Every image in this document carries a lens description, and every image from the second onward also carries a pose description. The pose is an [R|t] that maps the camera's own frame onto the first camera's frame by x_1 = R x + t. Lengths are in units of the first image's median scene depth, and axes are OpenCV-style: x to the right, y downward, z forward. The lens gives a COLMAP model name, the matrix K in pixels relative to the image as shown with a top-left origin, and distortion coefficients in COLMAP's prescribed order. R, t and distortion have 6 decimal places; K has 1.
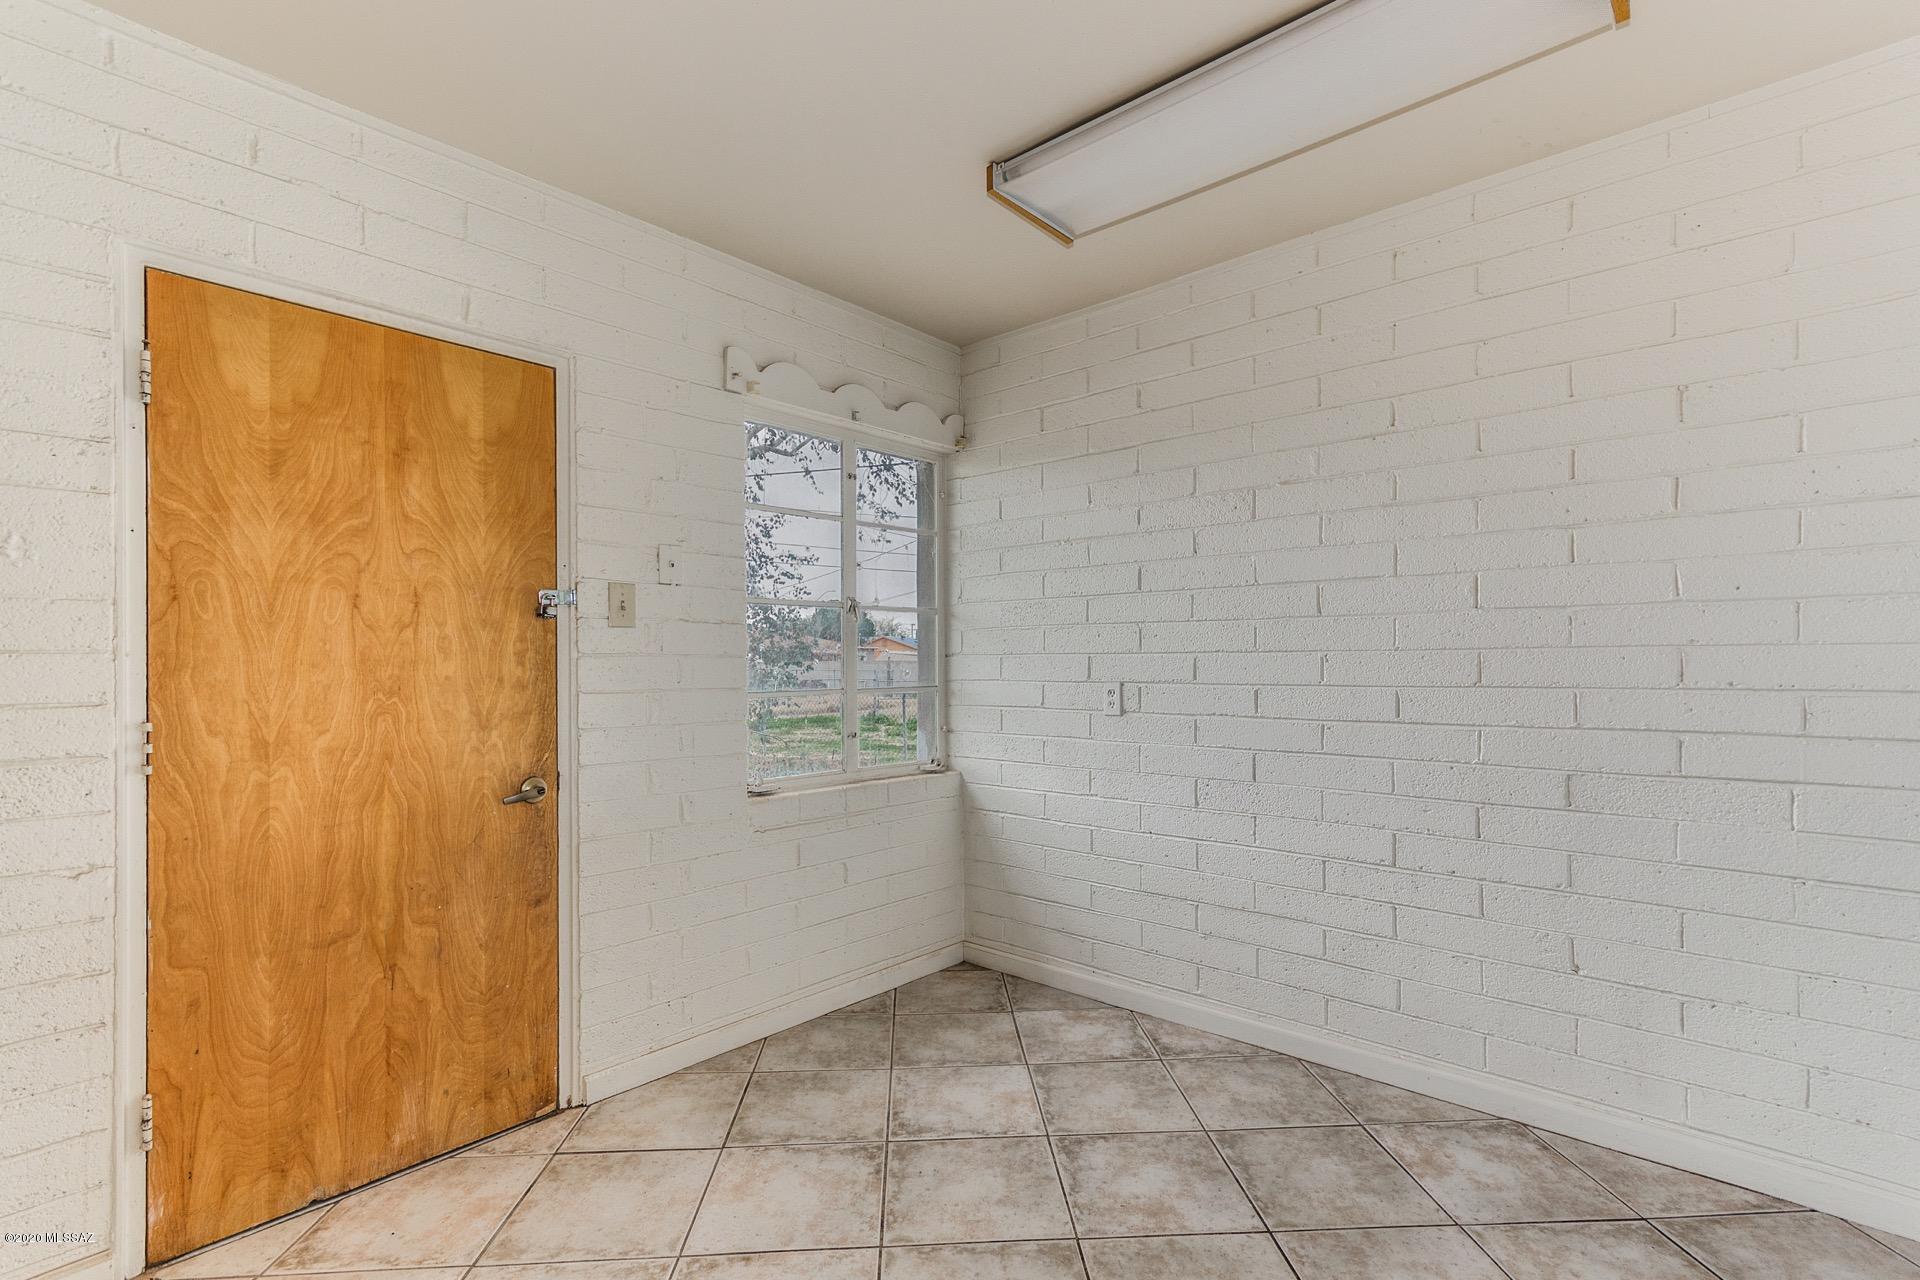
lens RADIAL K [[882.7, 0, 972.4], [0, 882.7, 660.2], [0, 0, 1]] dist [0.004727, 0.002049]
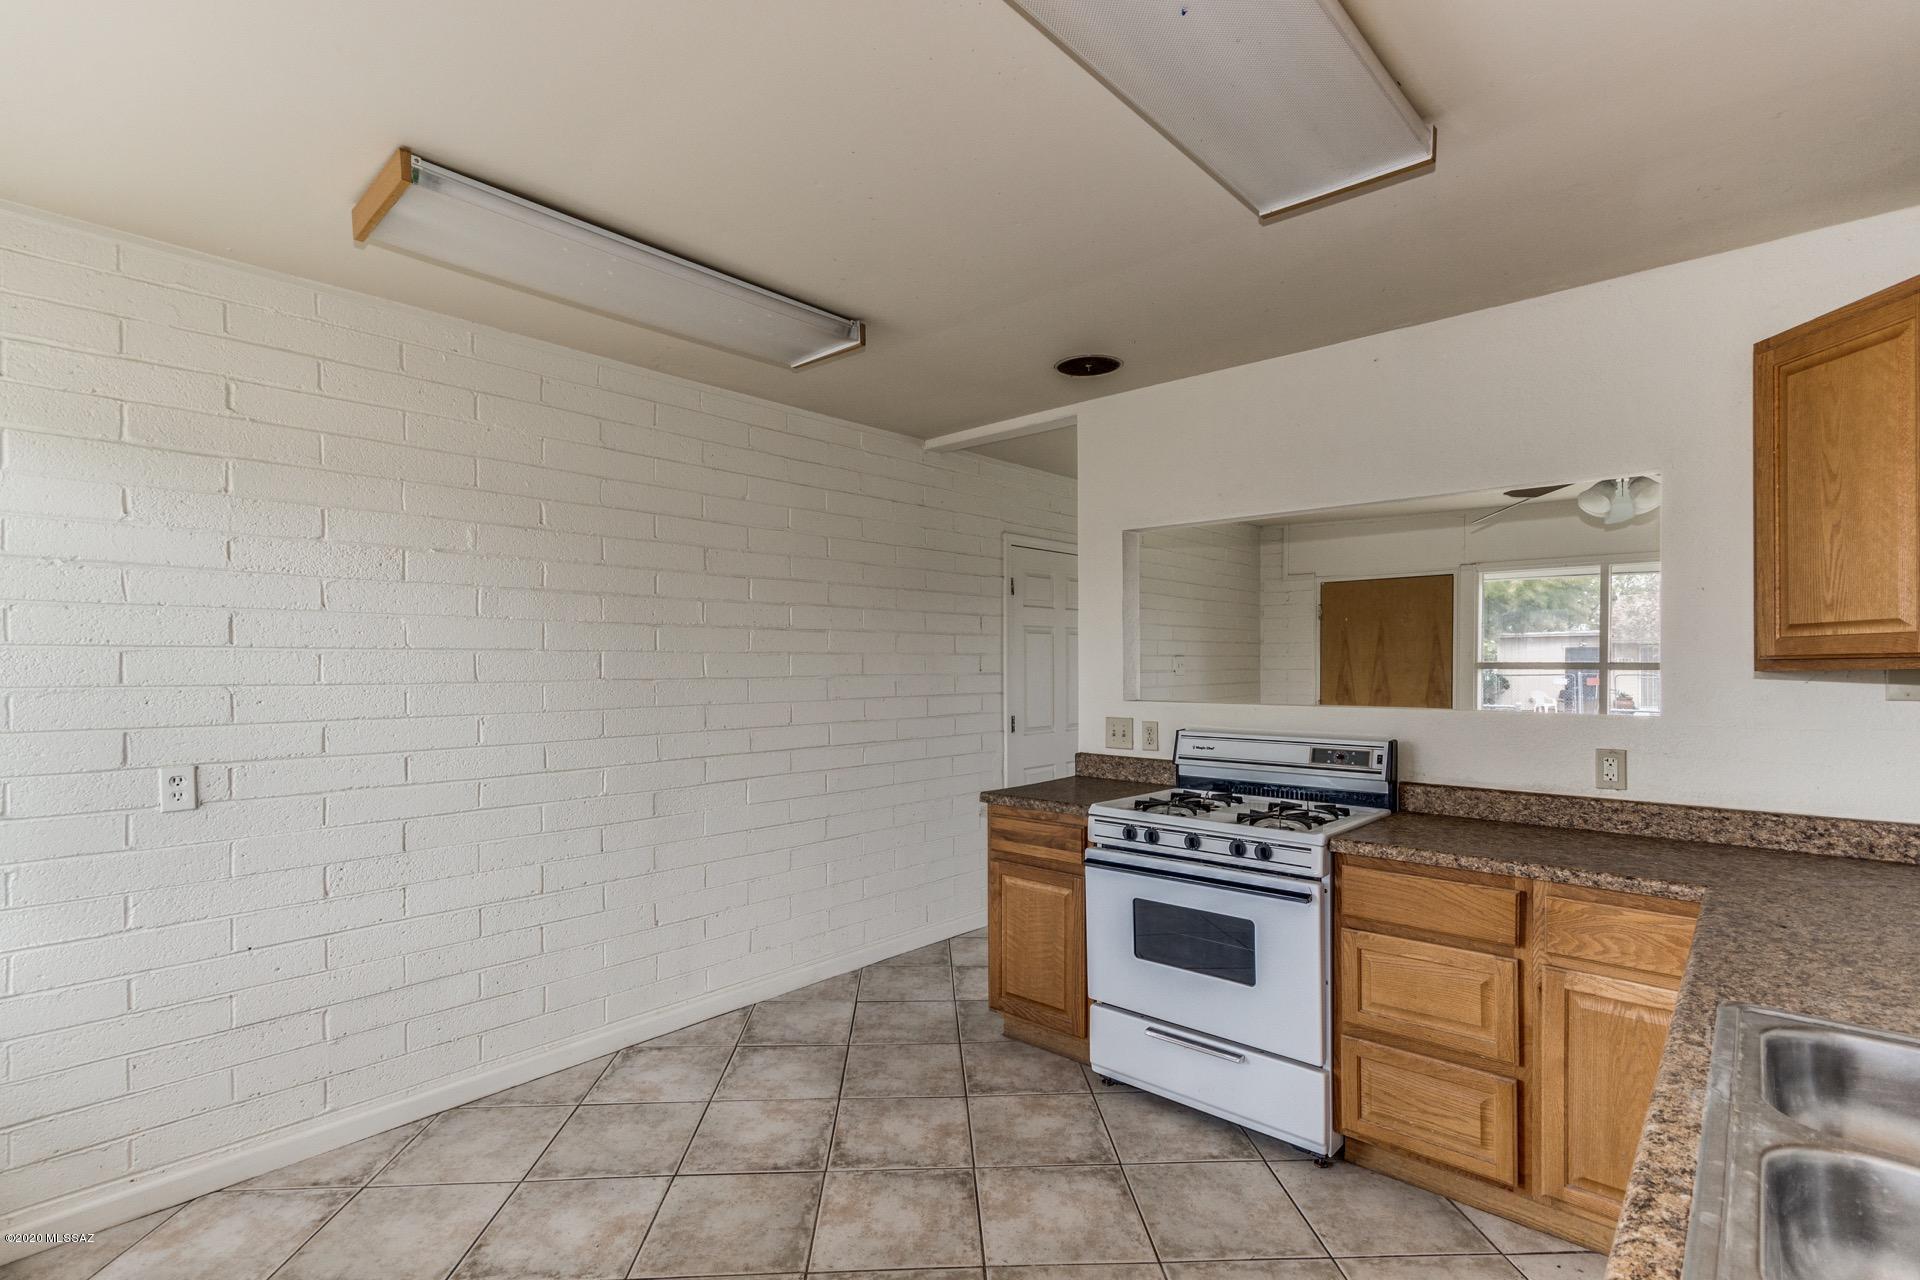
lens RADIAL K [[882.7, 0, 960.8], [0, 882.7, 664.9], [0, 0, 1]] dist [0.004727, 0.002049]
pose [[0.013329, 0.002868, 0.999907, -0.800205], [-0.004754, 0.999985, -0.002805, -0.084038], [-0.999900, -0.004716, 0.013342, 0.473336]]
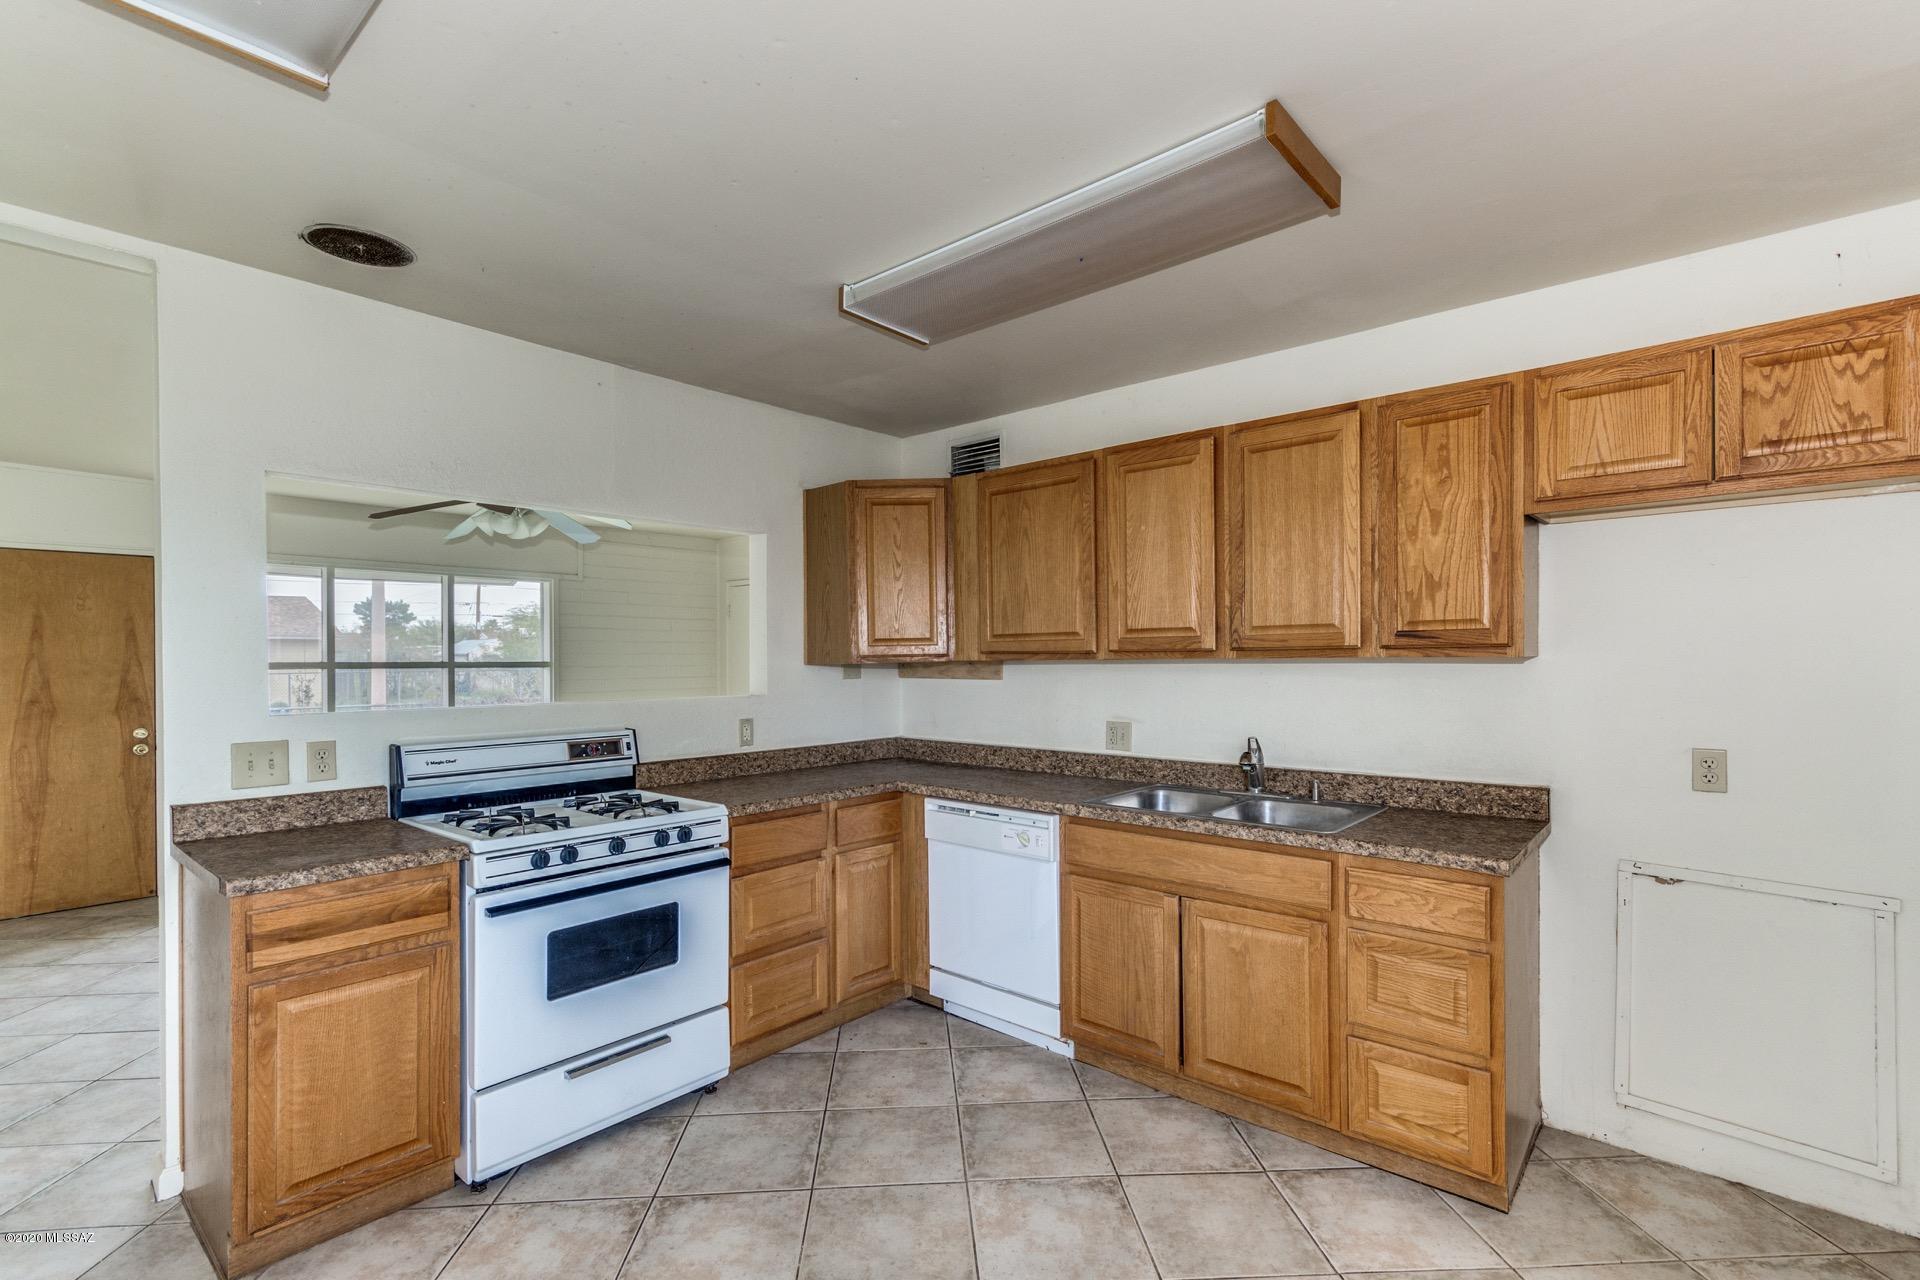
lens RADIAL K [[882.7, 0, 957.8], [0, 882.7, 663.4], [0, 0, 1]] dist [0.004727, 0.002049]
pose [[-0.999946, 0.010423, -0.000345, -0.043277], [0.010423, 0.999945, -0.001173, -0.081035], [0.000332, -0.001177, -0.999999, 1.326940]]
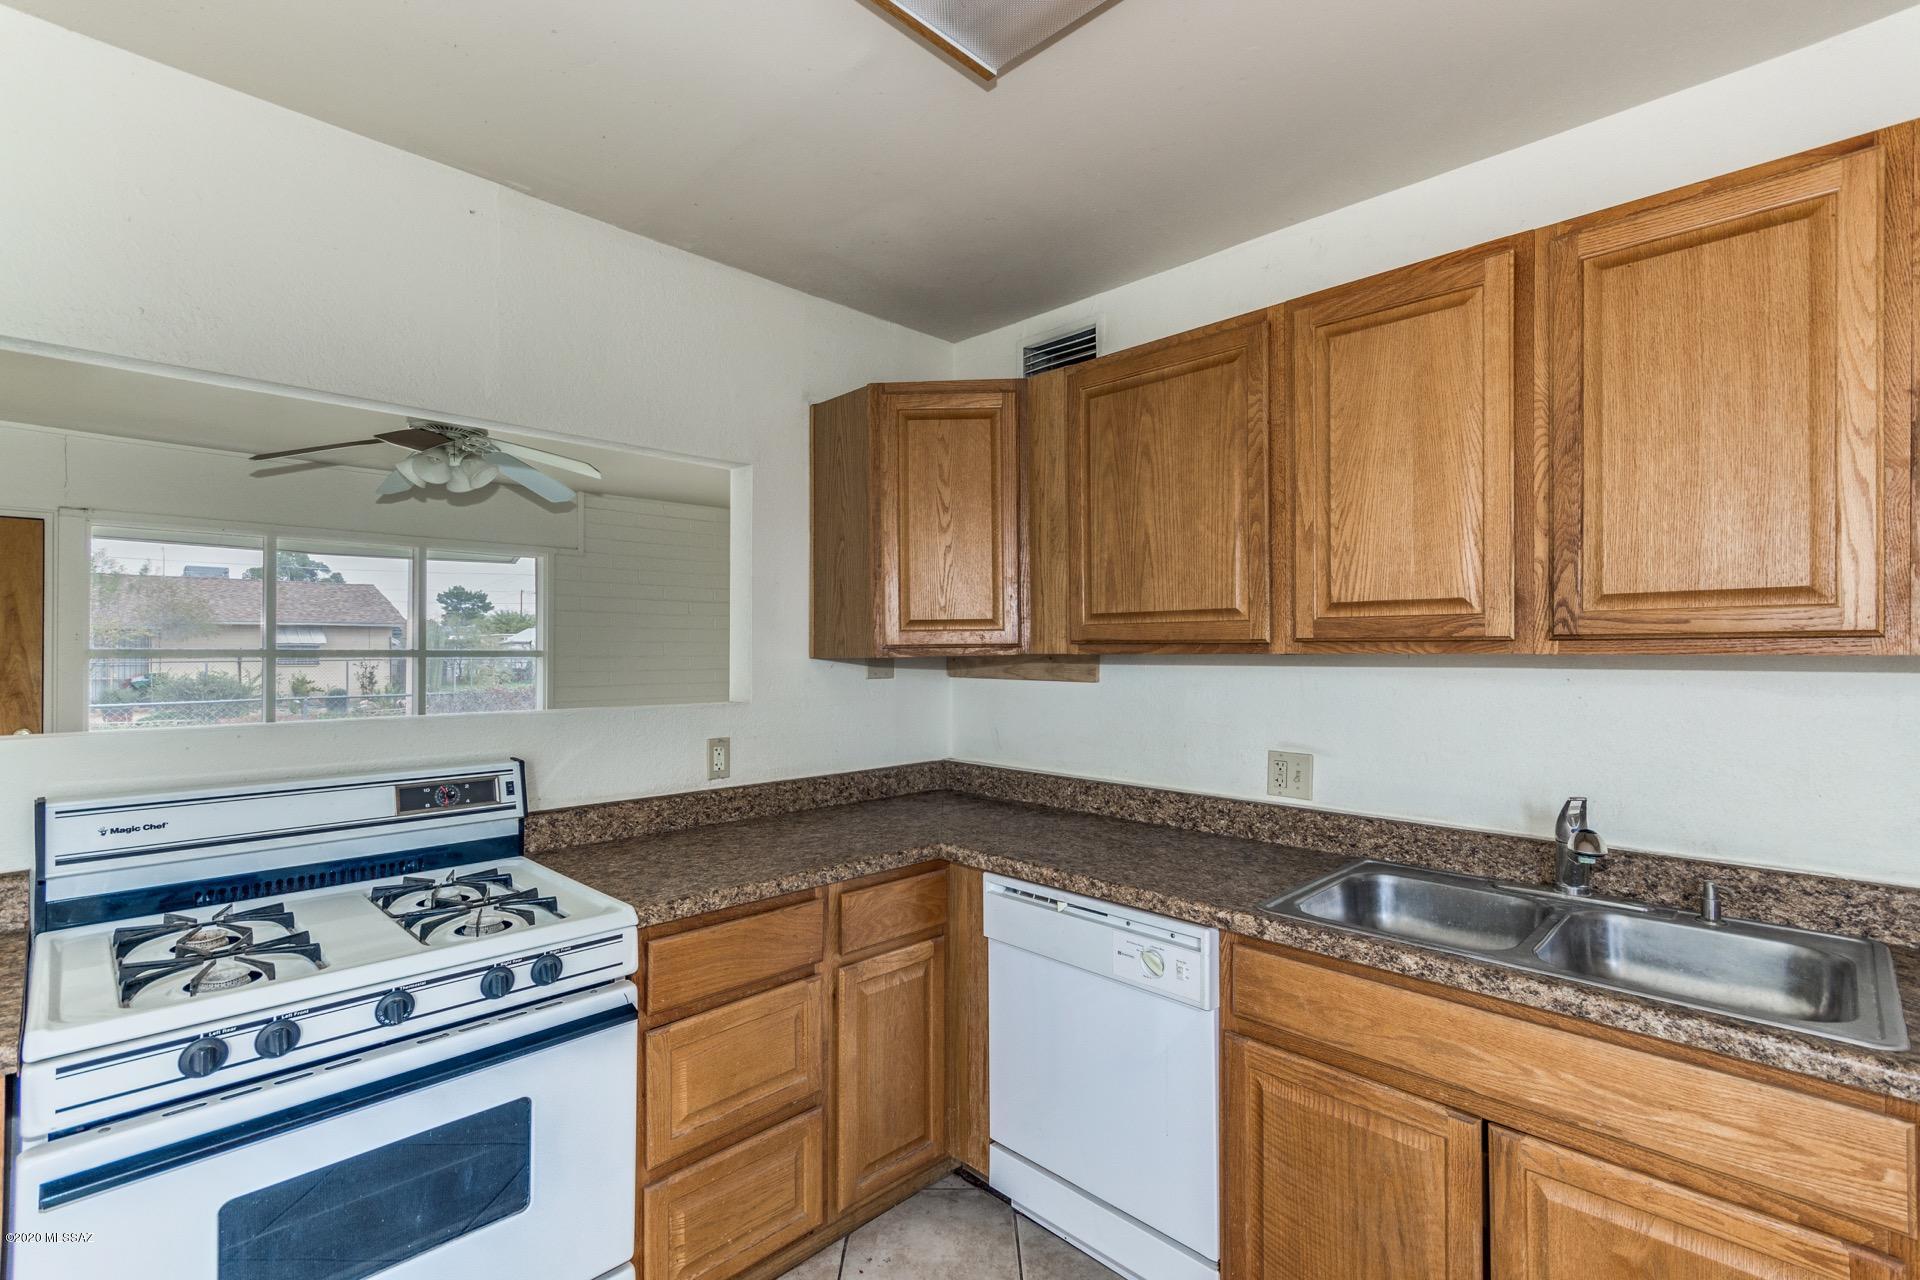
lens RADIAL K [[882.7, 0, 961.9], [0, 882.7, 645.3], [0, 0, 1]] dist [0.004727, 0.002049]
pose [[-0.998199, 0.004555, 0.059811, -0.019315], [0.003905, 0.999932, -0.010975, -0.087101], [-0.059857, -0.010721, -0.998149, 0.755840]]
